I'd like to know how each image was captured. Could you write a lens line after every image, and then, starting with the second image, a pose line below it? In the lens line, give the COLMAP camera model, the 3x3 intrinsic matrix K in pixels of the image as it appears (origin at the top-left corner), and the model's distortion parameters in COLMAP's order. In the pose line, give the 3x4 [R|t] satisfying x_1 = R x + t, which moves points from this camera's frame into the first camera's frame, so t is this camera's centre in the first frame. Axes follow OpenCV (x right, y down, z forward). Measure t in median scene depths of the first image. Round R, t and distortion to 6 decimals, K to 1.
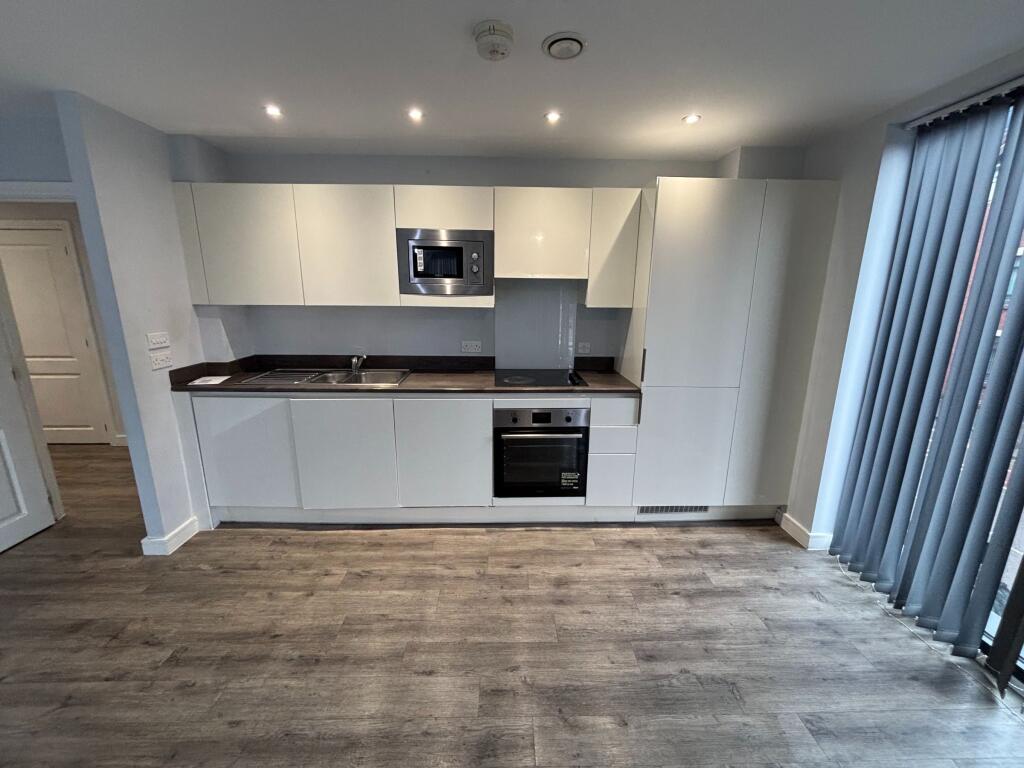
lens RADIAL K [[412.0, 0, 511.0], [0, 412.0, 379.5], [0, 0, 1]] dist [0.000316, 0.000105]
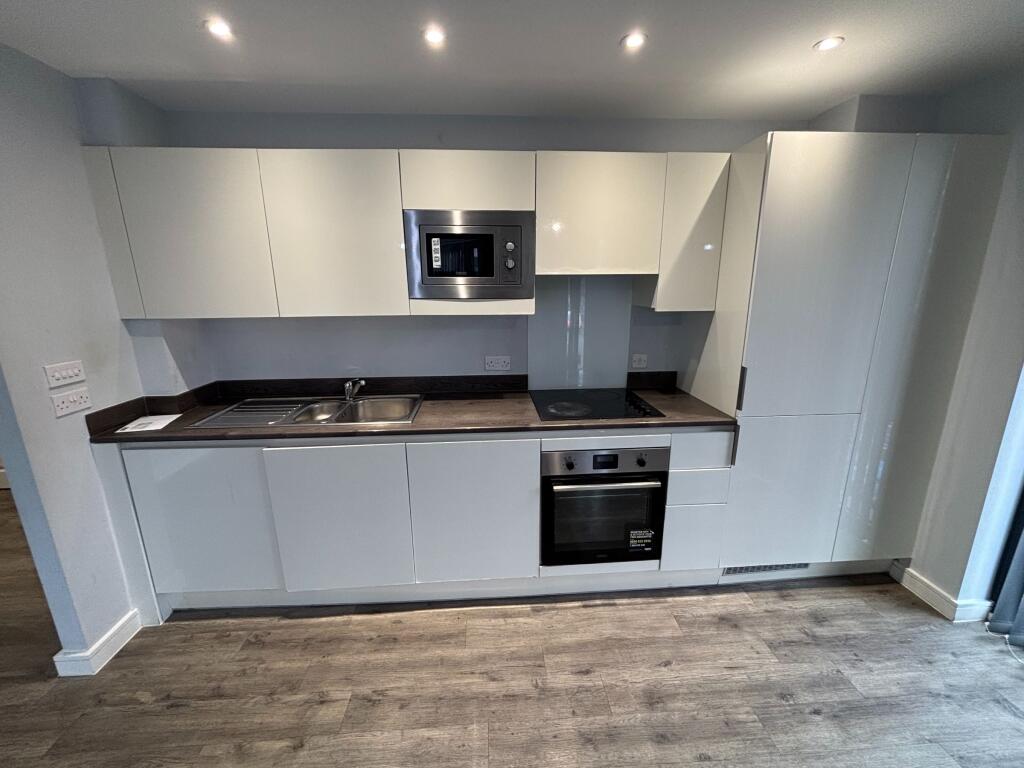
lens RADIAL K [[412.2, 0, 509.9], [0, 412.2, 381.6], [0, 0, 1]] dist [0.003881, 0.000309]
pose [[0.999214, -0.024907, 0.030836, -0.119541], [0.024499, 0.999608, 0.013525, -0.066660], [-0.031161, -0.012759, 0.999433, 0.256869]]
